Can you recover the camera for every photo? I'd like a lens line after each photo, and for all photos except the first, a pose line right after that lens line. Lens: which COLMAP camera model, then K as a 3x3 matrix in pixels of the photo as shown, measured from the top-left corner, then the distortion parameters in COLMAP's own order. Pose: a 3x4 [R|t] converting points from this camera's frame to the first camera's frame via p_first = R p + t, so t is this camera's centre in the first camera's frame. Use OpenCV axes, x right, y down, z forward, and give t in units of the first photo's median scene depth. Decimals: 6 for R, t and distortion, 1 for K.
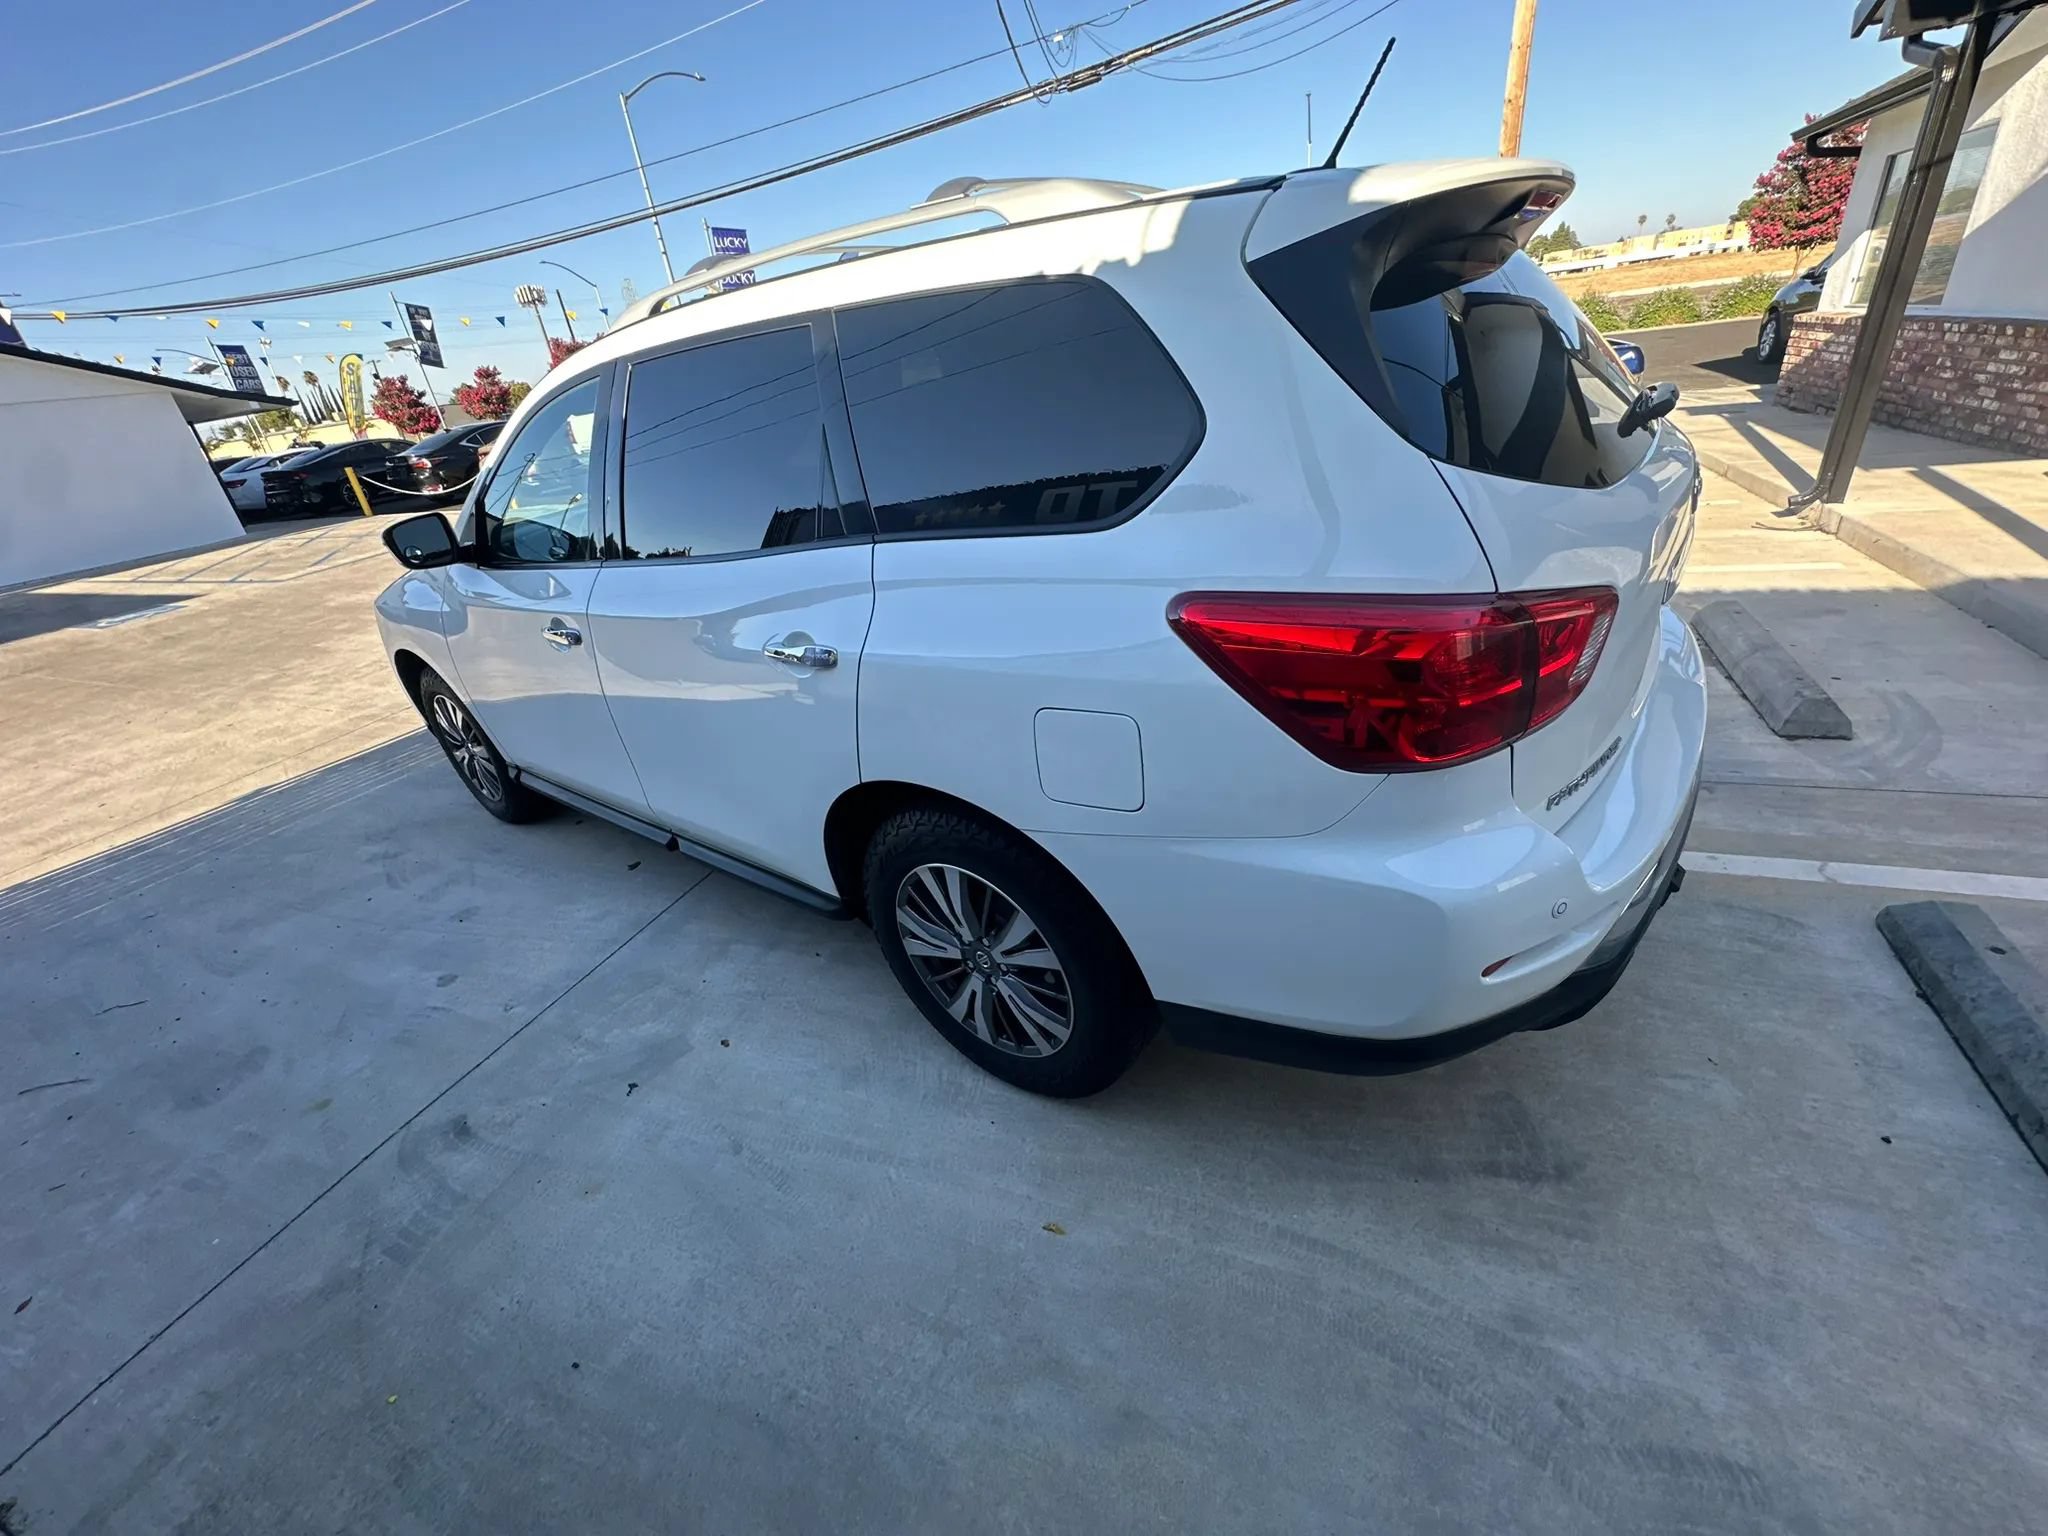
lens RADIAL K [[821.1, 0, 1020.4], [0, 821.1, 769.9], [0, 0, 1]] dist [-0.006007, 0.001286]
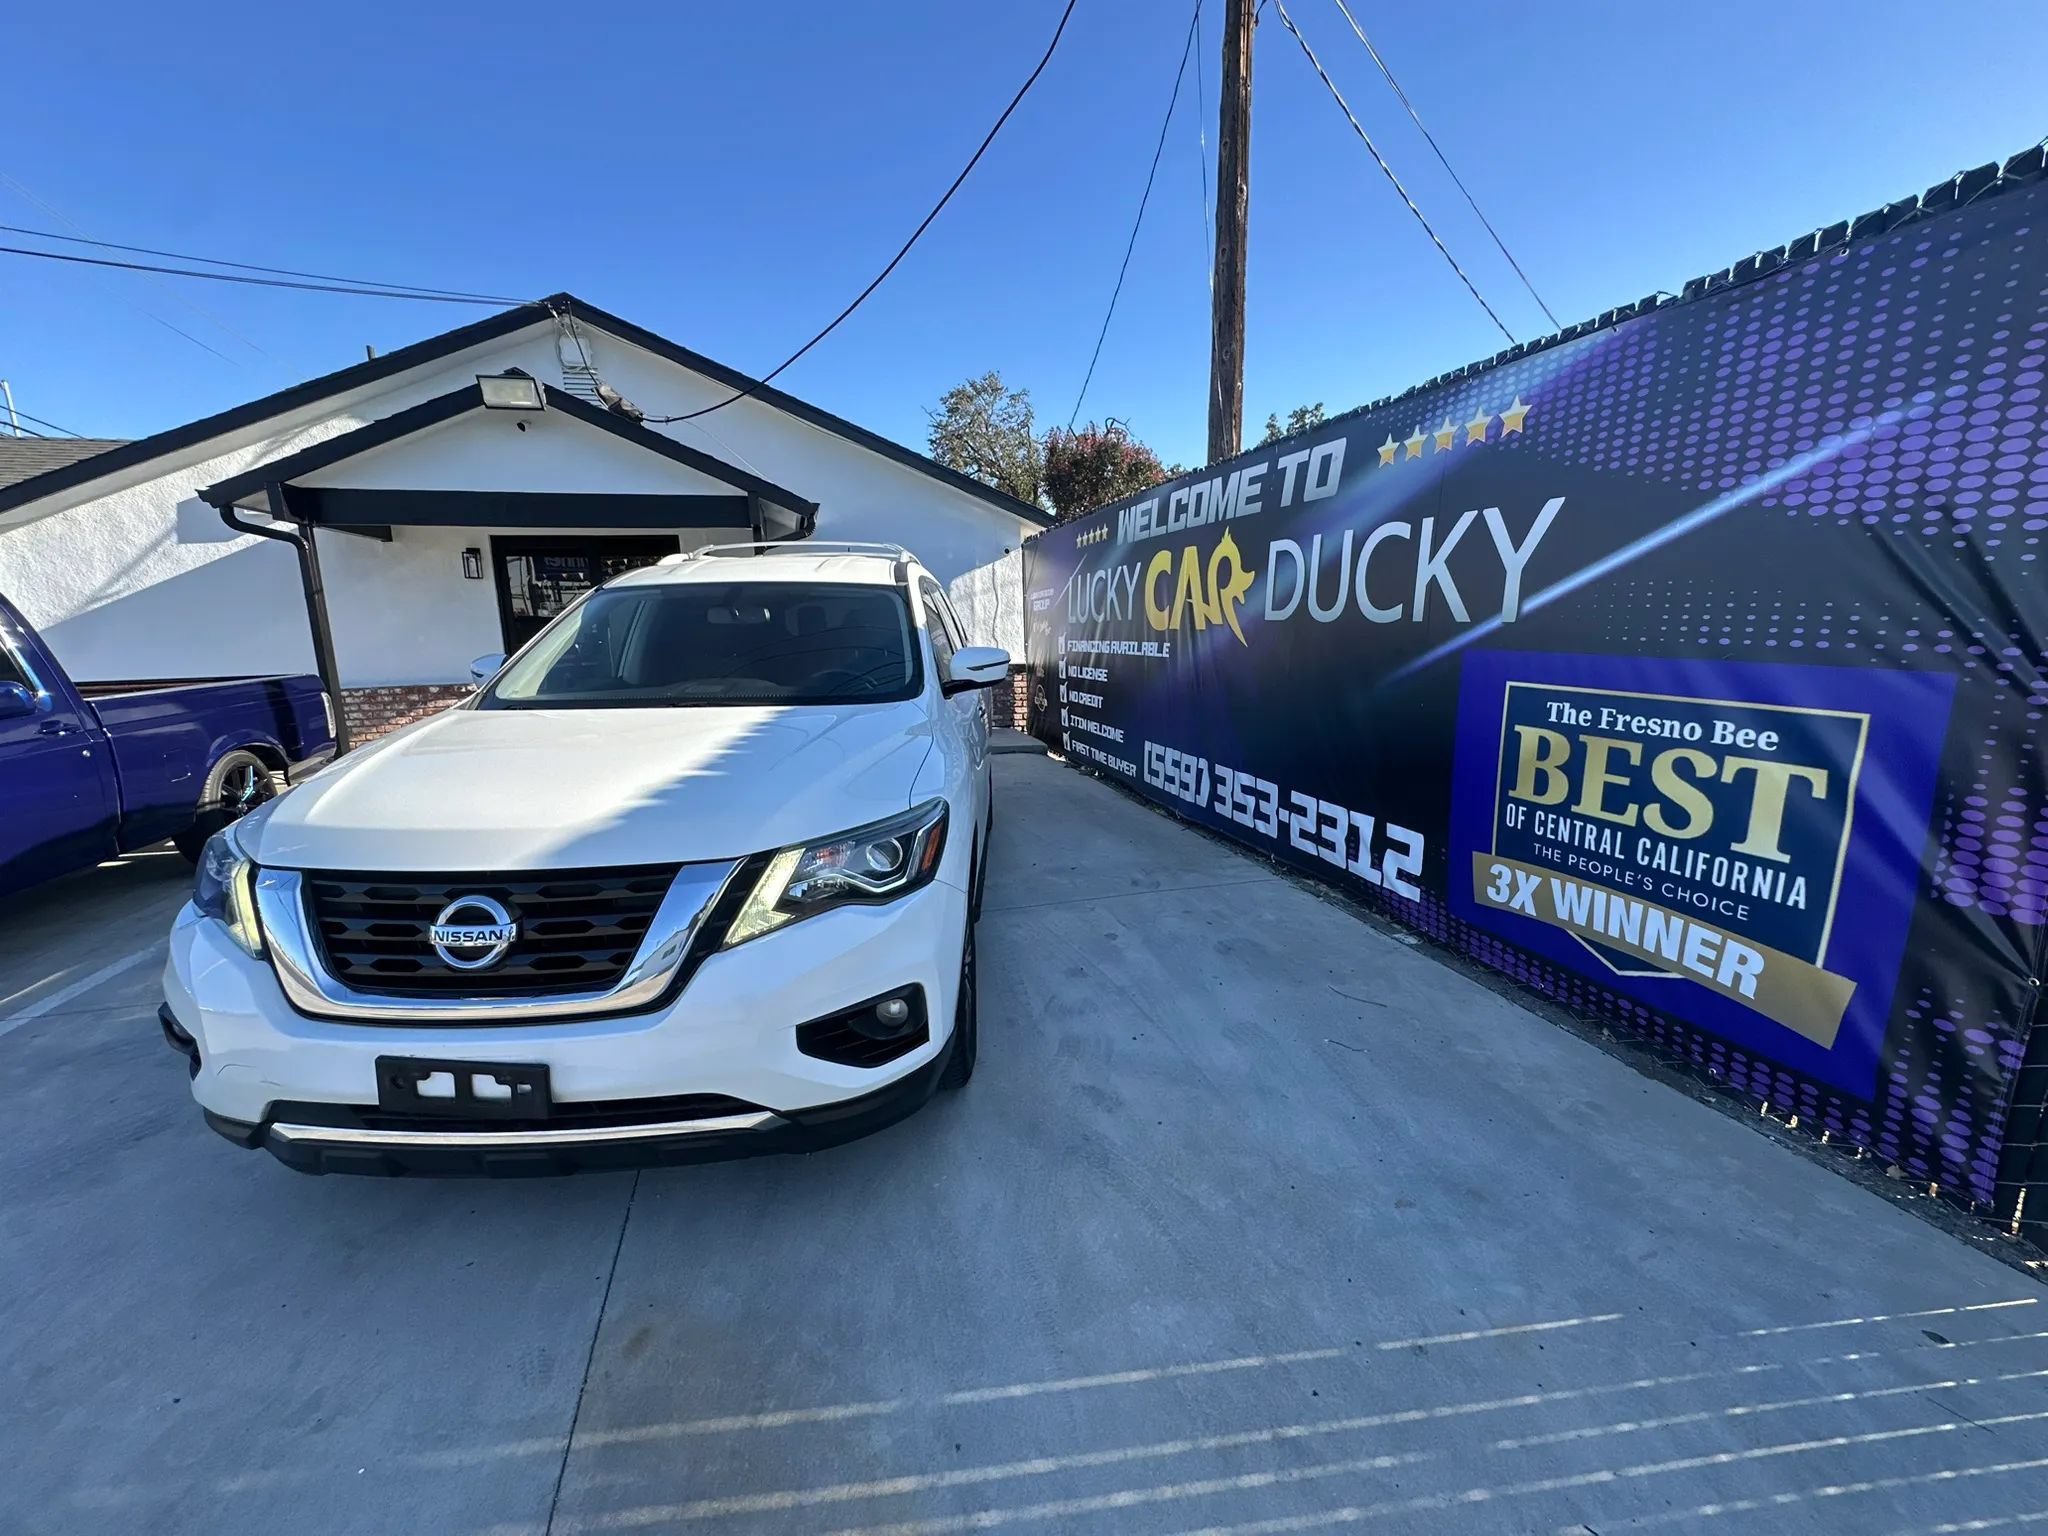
lens RADIAL K [[821.1, 0, 1021.8], [0, 821.1, 769.7], [0, 0, 1]] dist [-0.006007, 0.001286]
pose [[-0.611675, -0.004208, 0.791098, -2.072279], [0.447333, 0.822931, 0.350254, -0.660711], [-0.652493, 0.568126, -0.501484, 1.974193]]
